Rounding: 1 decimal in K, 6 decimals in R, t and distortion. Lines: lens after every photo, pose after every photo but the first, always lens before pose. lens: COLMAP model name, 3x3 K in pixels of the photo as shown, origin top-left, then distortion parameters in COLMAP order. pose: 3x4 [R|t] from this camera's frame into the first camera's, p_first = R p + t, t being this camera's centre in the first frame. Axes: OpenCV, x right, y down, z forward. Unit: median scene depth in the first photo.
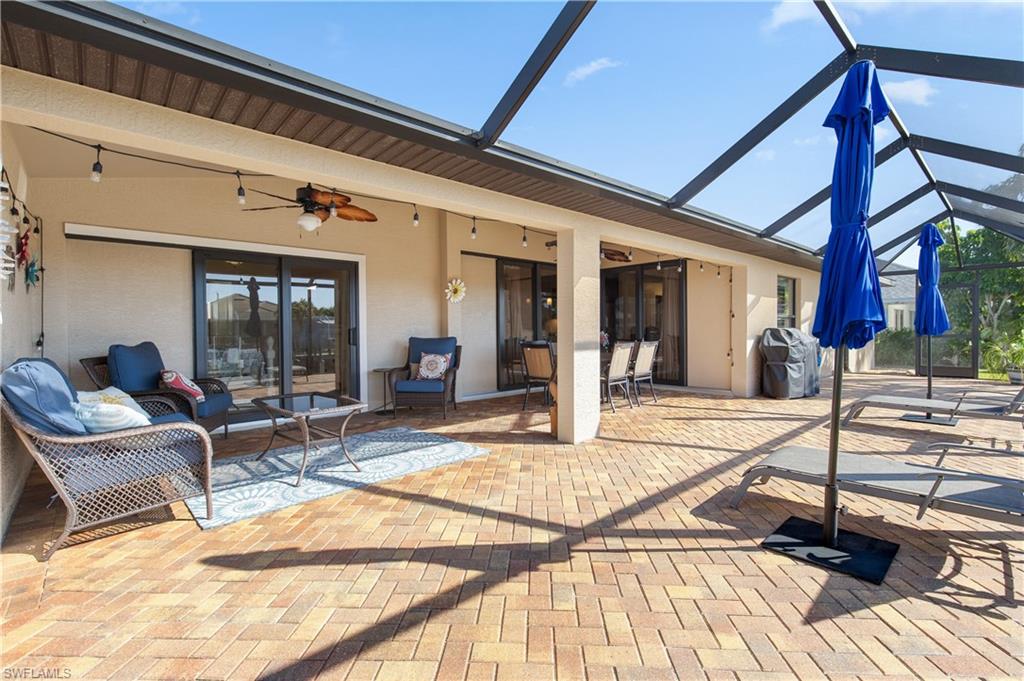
lens RADIAL K [[467.0, 0, 512.9], [0, 467.0, 342.4], [0, 0, 1]] dist [0.005012, -0.000099]
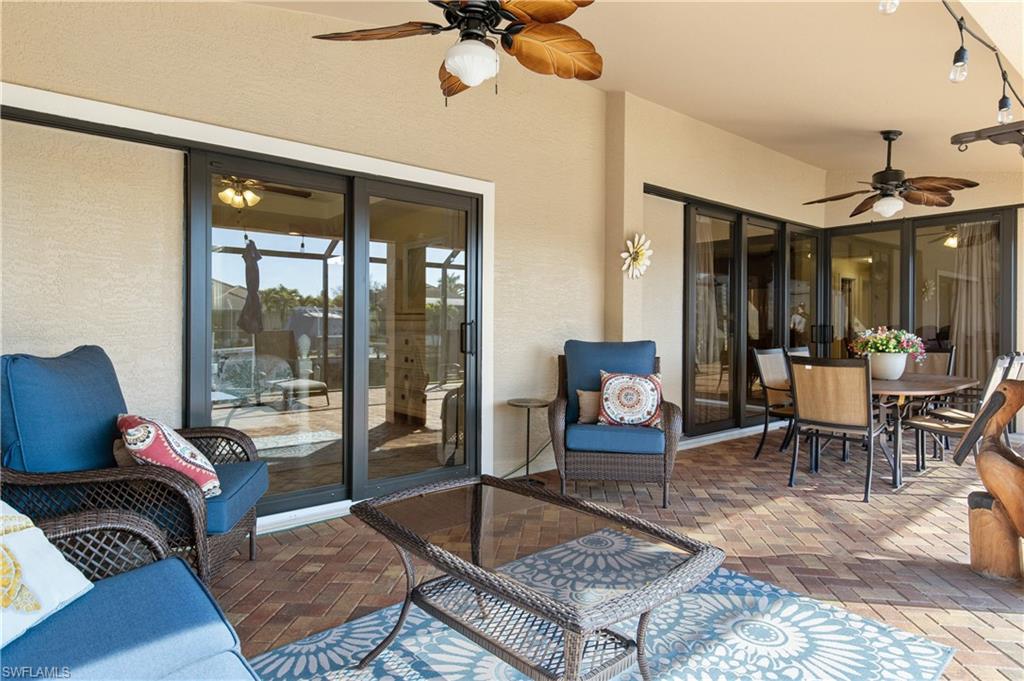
lens RADIAL K [[594.9, 0, 510.4], [0, 594.9, 335.9], [0, 0, 1]] dist [0.002327, 0.000357]
pose [[0.998772, 0.013645, -0.047618, -0.337755], [-0.014264, 0.999818, -0.012670, -0.008779], [0.047436, 0.013334, 0.998785, 0.433091]]
